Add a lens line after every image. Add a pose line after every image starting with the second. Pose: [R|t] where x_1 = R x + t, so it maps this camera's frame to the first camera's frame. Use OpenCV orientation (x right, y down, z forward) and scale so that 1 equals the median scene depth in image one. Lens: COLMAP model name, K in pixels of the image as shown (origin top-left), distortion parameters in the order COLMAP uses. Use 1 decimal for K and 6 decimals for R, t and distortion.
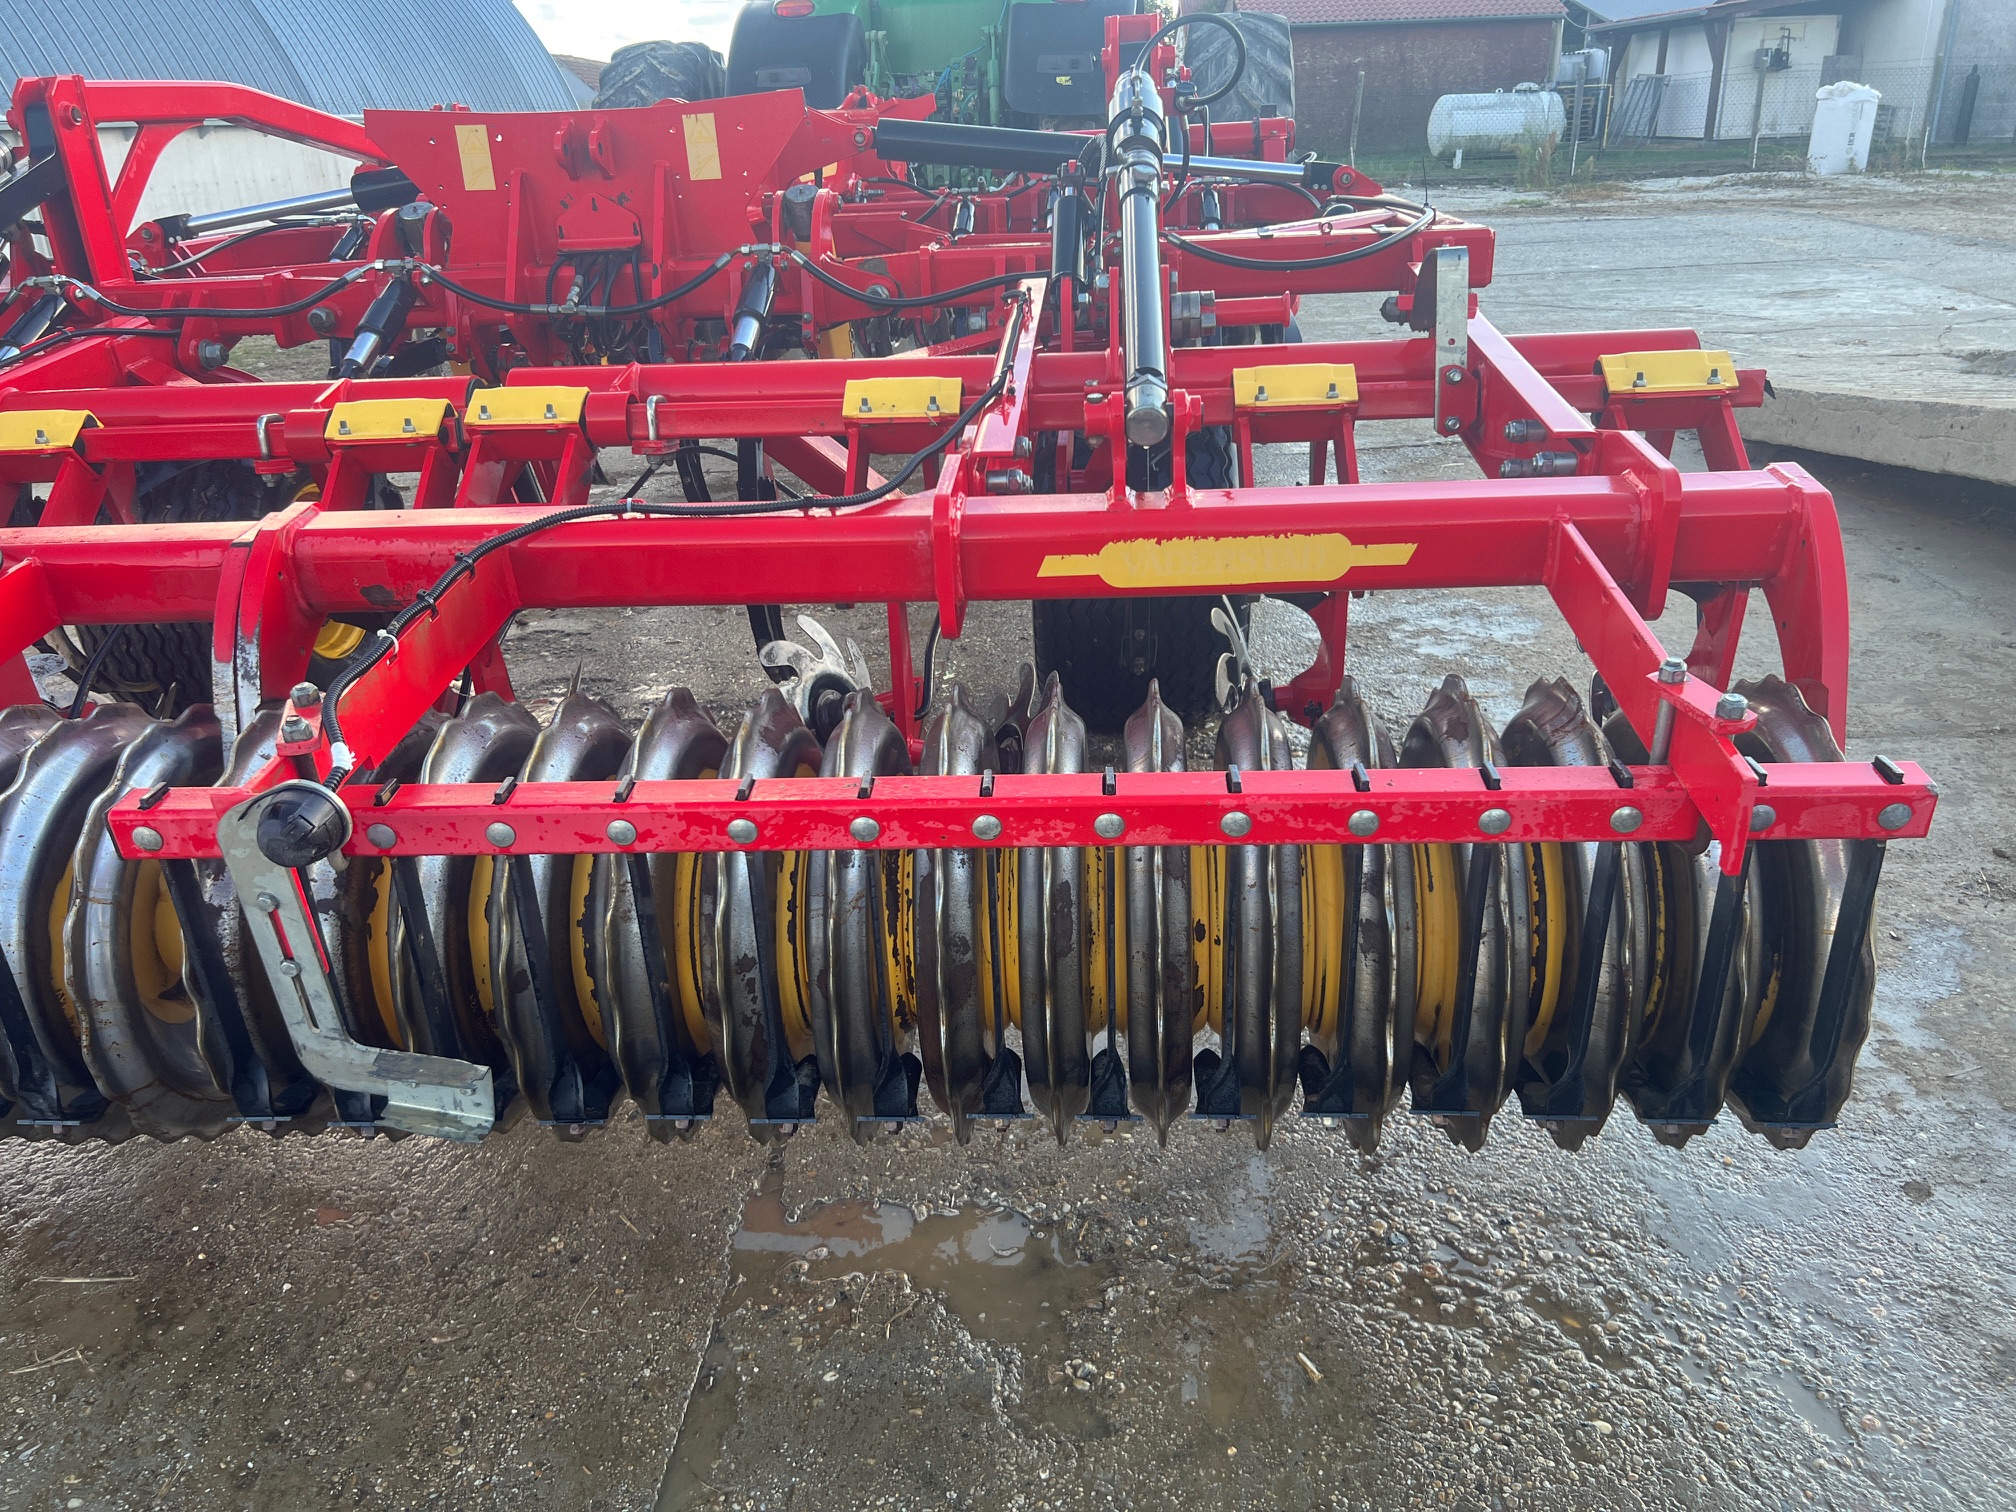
lens RADIAL K [[1474.6, 0, 1071.2], [0, 1474.6, 759.4], [0, 0, 1]] dist [0.041423, -0.042445]
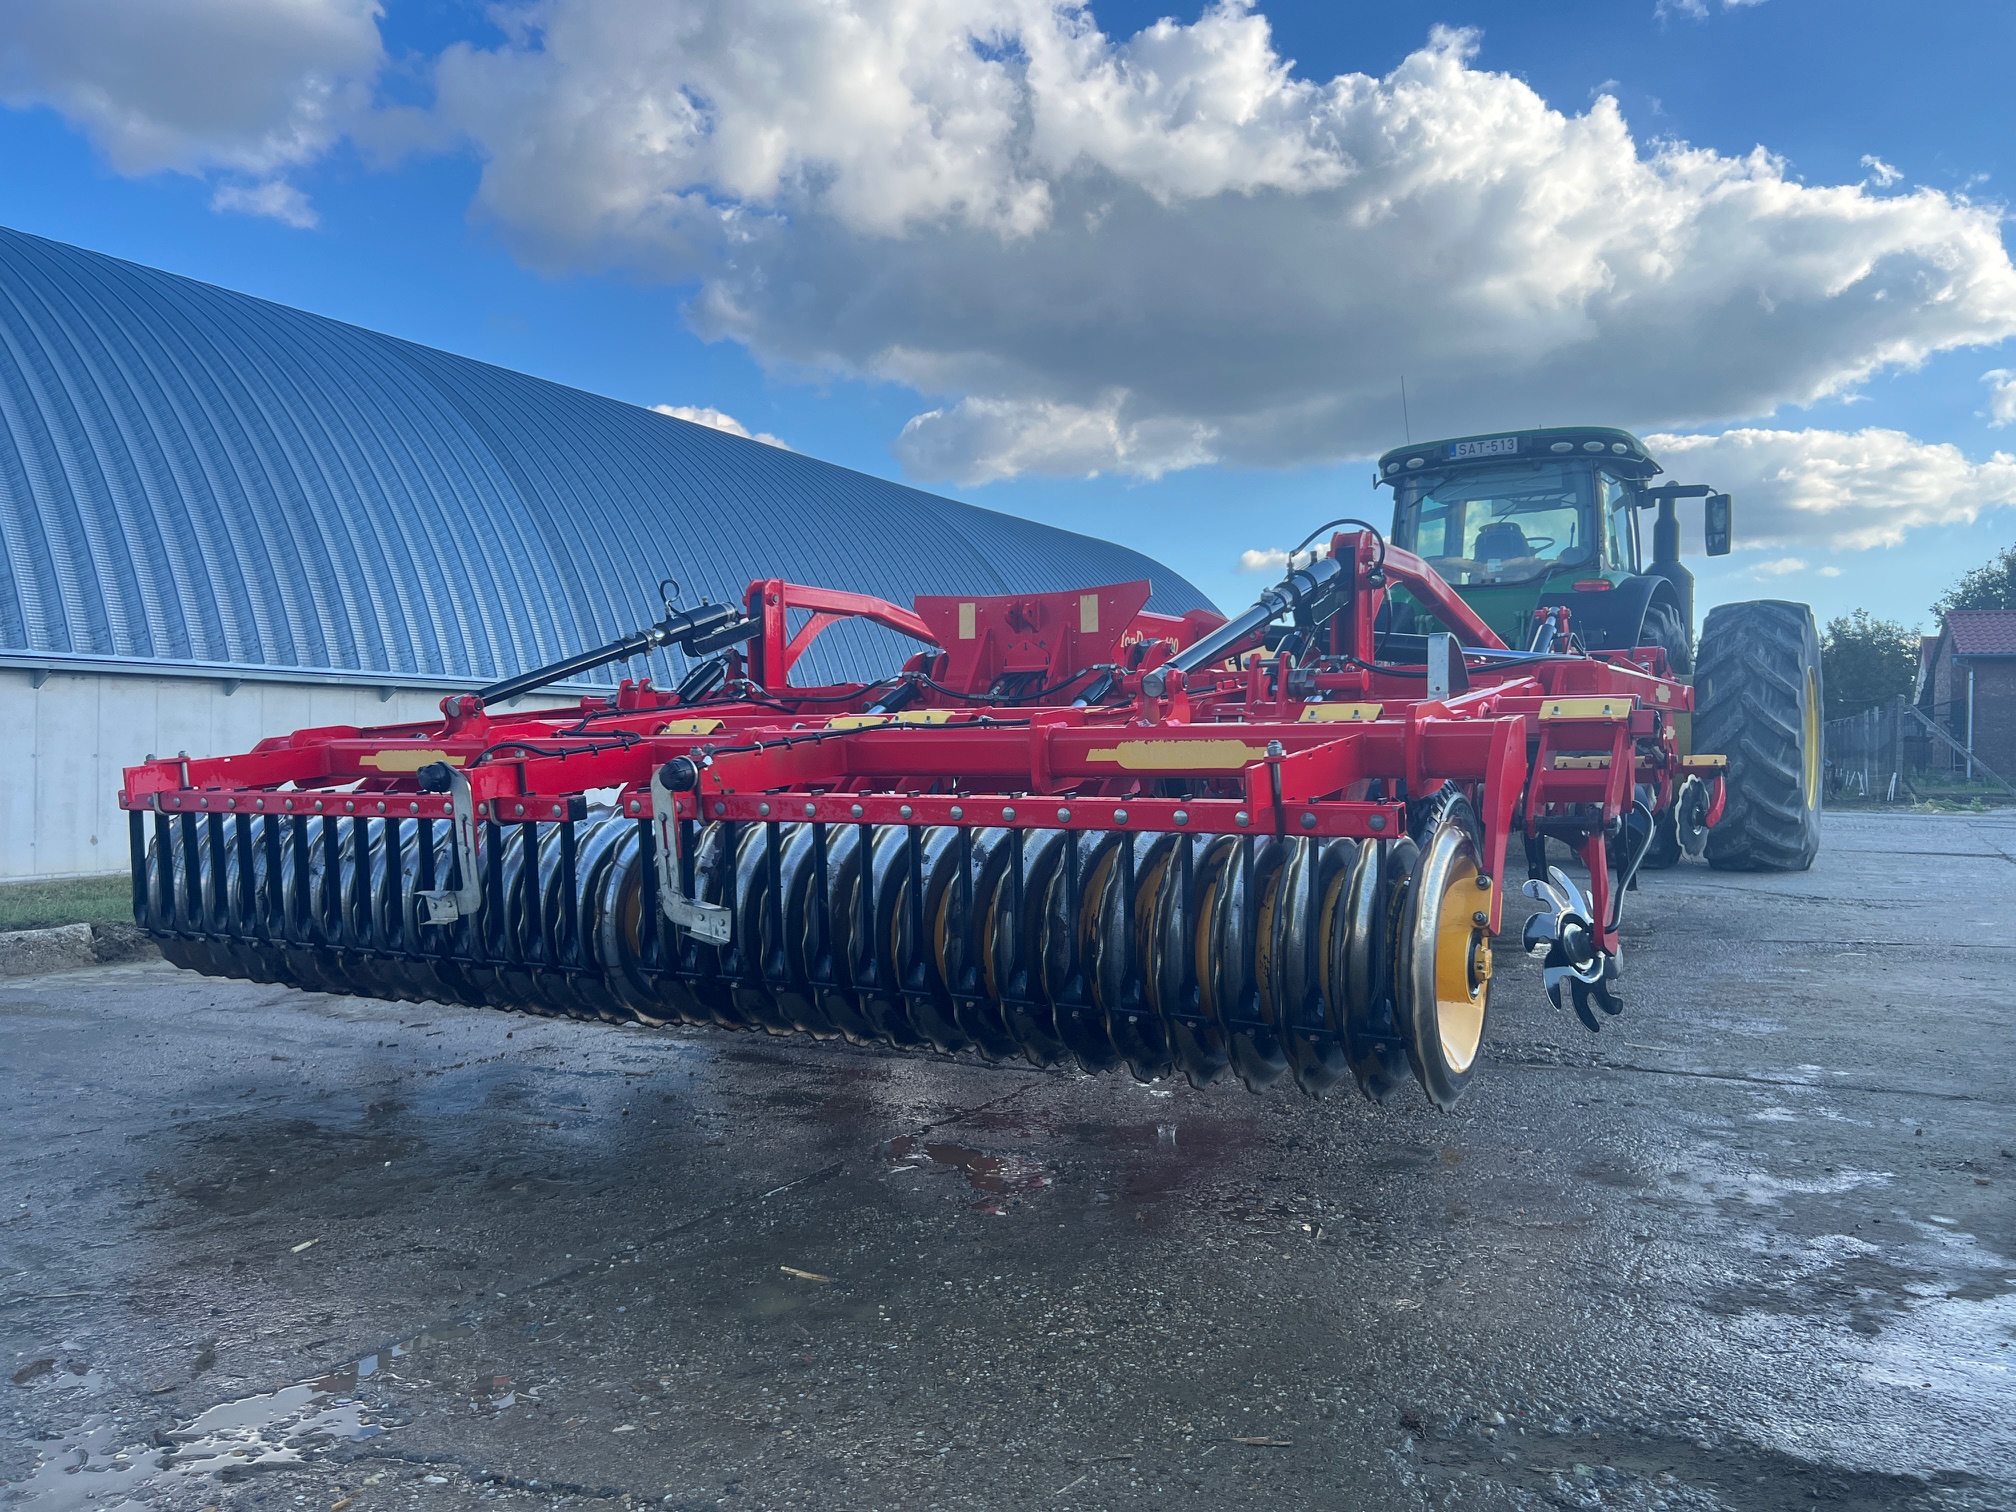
lens RADIAL K [[1474.6, 0, 1071.2], [0, 1474.6, 759.4], [0, 0, 1]] dist [0.041423, -0.042445]
pose [[0.905806, 0.033291, -0.422382, 0.421147], [-0.190985, 0.921966, -0.336903, 0.282844], [0.378206, 0.385838, 0.841481, -0.303123]]
